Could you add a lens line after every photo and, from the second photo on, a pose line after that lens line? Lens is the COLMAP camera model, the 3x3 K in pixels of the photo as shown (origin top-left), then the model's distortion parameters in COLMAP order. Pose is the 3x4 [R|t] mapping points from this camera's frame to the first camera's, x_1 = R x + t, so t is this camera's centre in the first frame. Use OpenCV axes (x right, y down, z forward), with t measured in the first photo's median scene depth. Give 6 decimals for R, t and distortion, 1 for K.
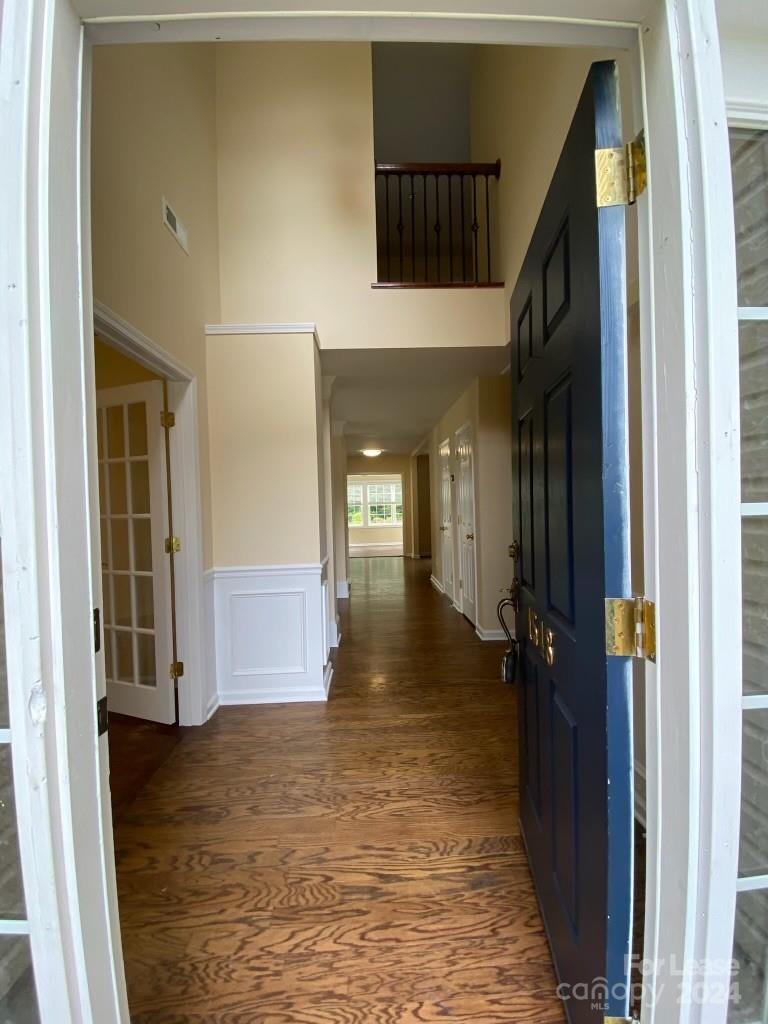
lens RADIAL K [[416.4, 0, 386.2], [0, 416.4, 513.9], [0, 0, 1]] dist [0.000203, -0.010091]
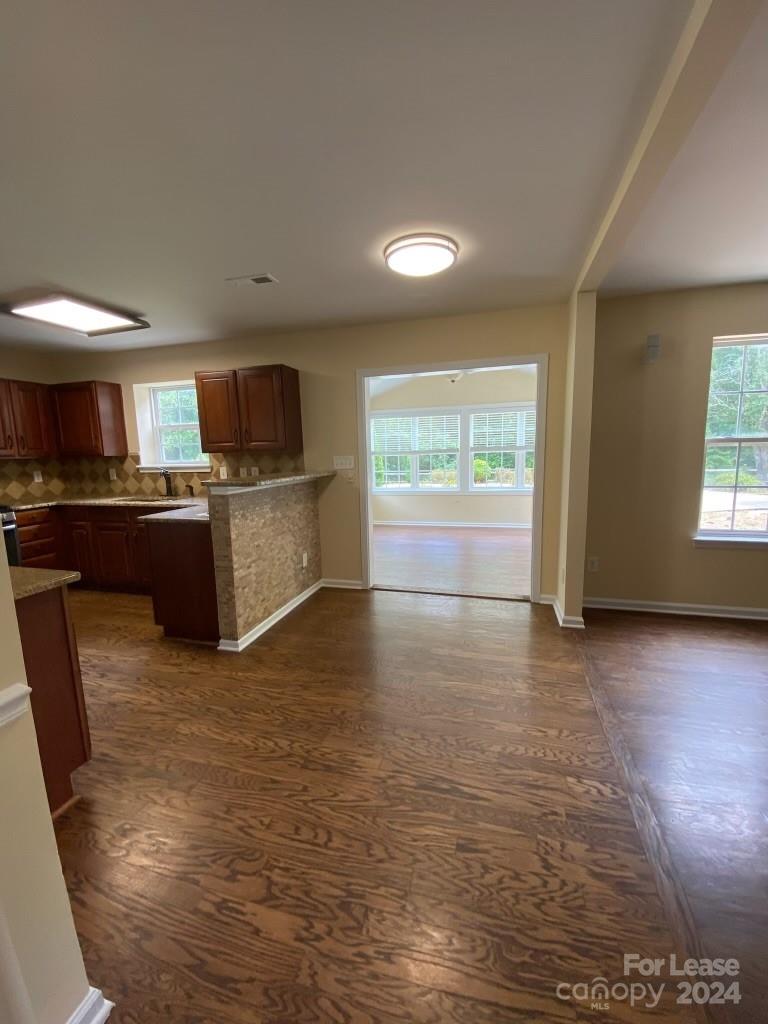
lens RADIAL K [[416.4, 0, 390.2], [0, 416.4, 513.2], [0, 0, 1]] dist [0.000203, -0.010091]
pose [[0.952894, 0.046572, -0.299708, 0.039035], [-0.005237, 0.990520, 0.137268, -0.029115], [0.303259, -0.129232, 0.944104, 0.838933]]
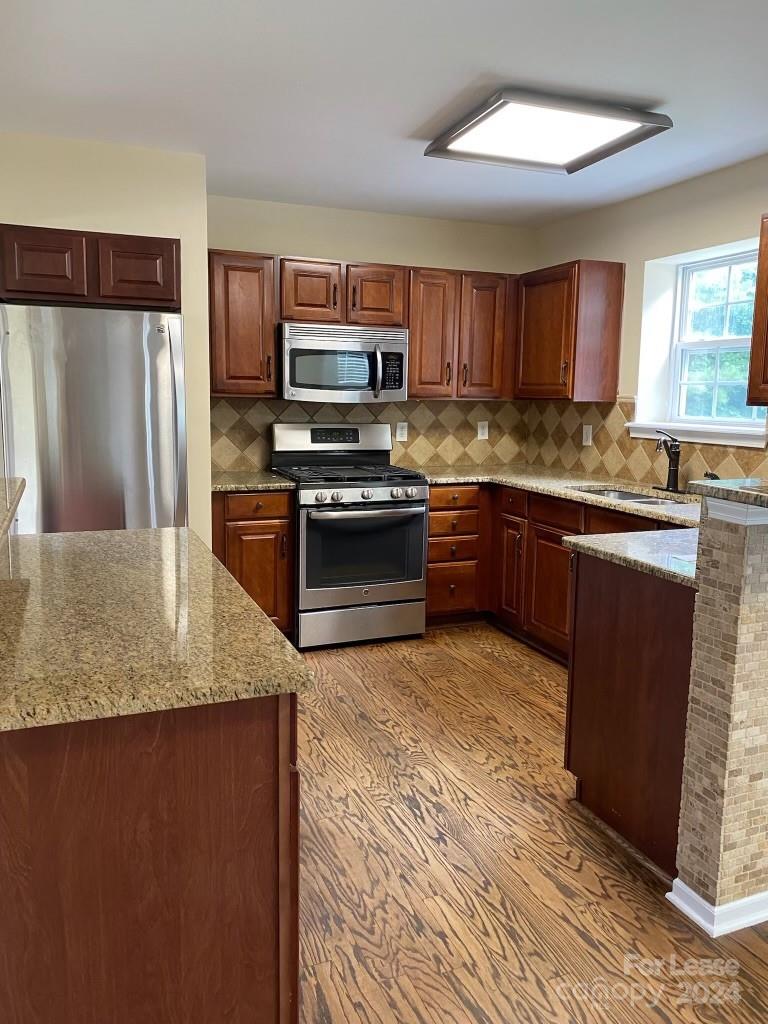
lens RADIAL K [[782.1, 0, 388.9], [0, 782.1, 494.4], [0, 0, 1]] dist [0.004281, -0.000035]
pose [[0.325321, 0.151171, -0.933442, -0.001803], [-0.041684, 0.988472, 0.145556, -0.035538], [0.944684, -0.008443, 0.327872, 0.933527]]
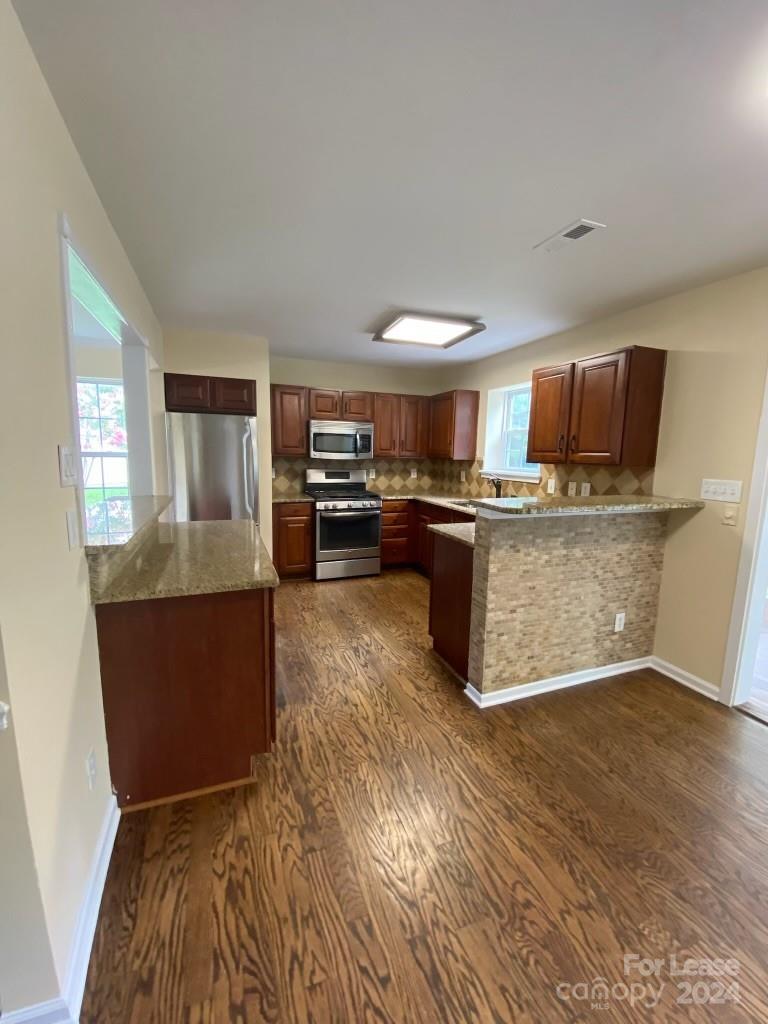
lens RADIAL K [[416.4, 0, 389.4], [0, 416.4, 507.2], [0, 0, 1]] dist [0.000203, -0.010091]
pose [[0.309608, 0.155888, -0.937999, 0.046503], [-0.047482, 0.987774, 0.148488, -0.041013], [0.949678, -0.001435, 0.313225, 0.960333]]
